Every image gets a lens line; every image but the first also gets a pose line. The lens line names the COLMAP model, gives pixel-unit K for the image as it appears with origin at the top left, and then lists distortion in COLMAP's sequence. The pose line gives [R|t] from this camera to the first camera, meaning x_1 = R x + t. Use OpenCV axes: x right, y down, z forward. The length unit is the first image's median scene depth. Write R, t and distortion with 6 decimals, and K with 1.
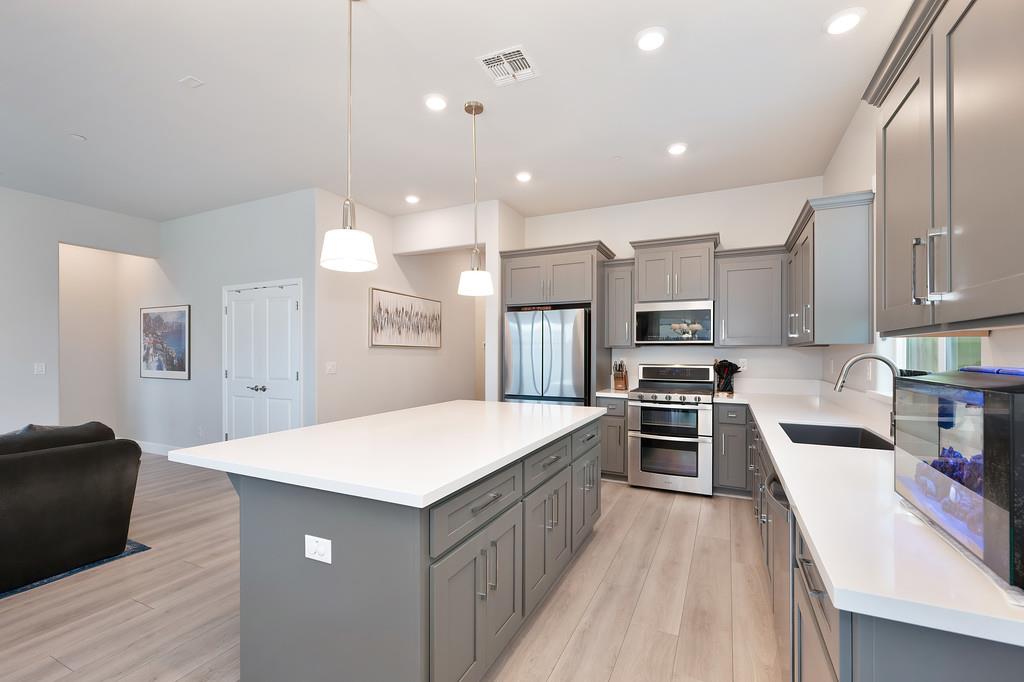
lens RADIAL K [[440.5, 0, 515.0], [0, 440.5, 354.1], [0, 0, 1]] dist [0.001292, 0.000169]
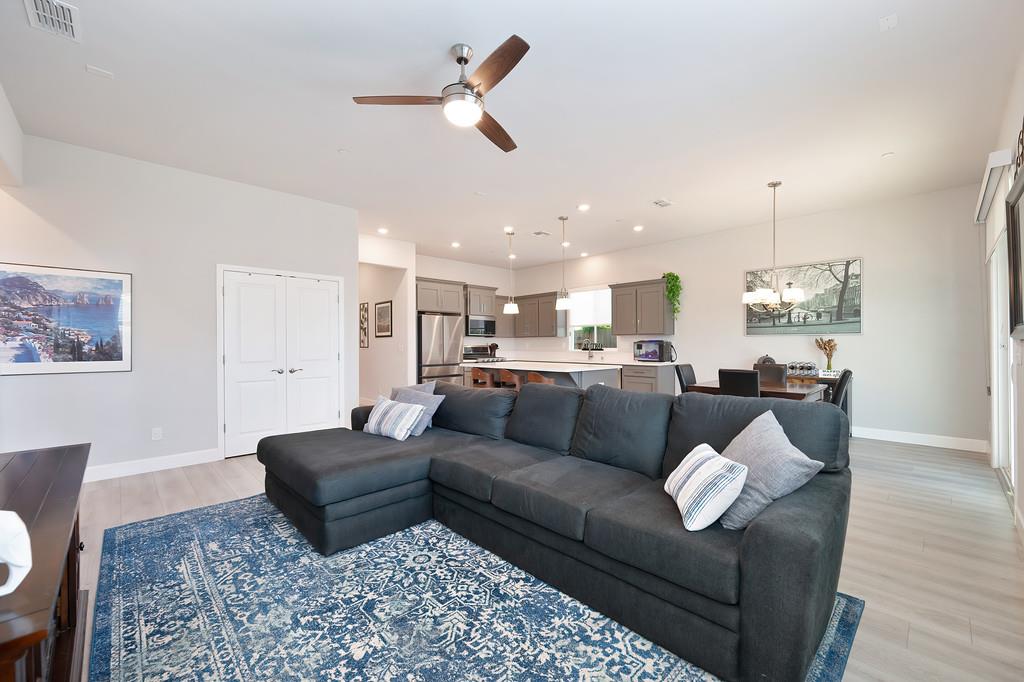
lens RADIAL K [[414.5, 0, 515.2], [0, 414.5, 352.5], [0, 0, 1]] dist [-0.001591, -0.000056]
pose [[0.354912, -0.021196, 0.934659, -1.340325], [0.005766, 0.999774, 0.020483, 0.017769], [-0.934882, -0.001881, 0.354954, 0.122753]]
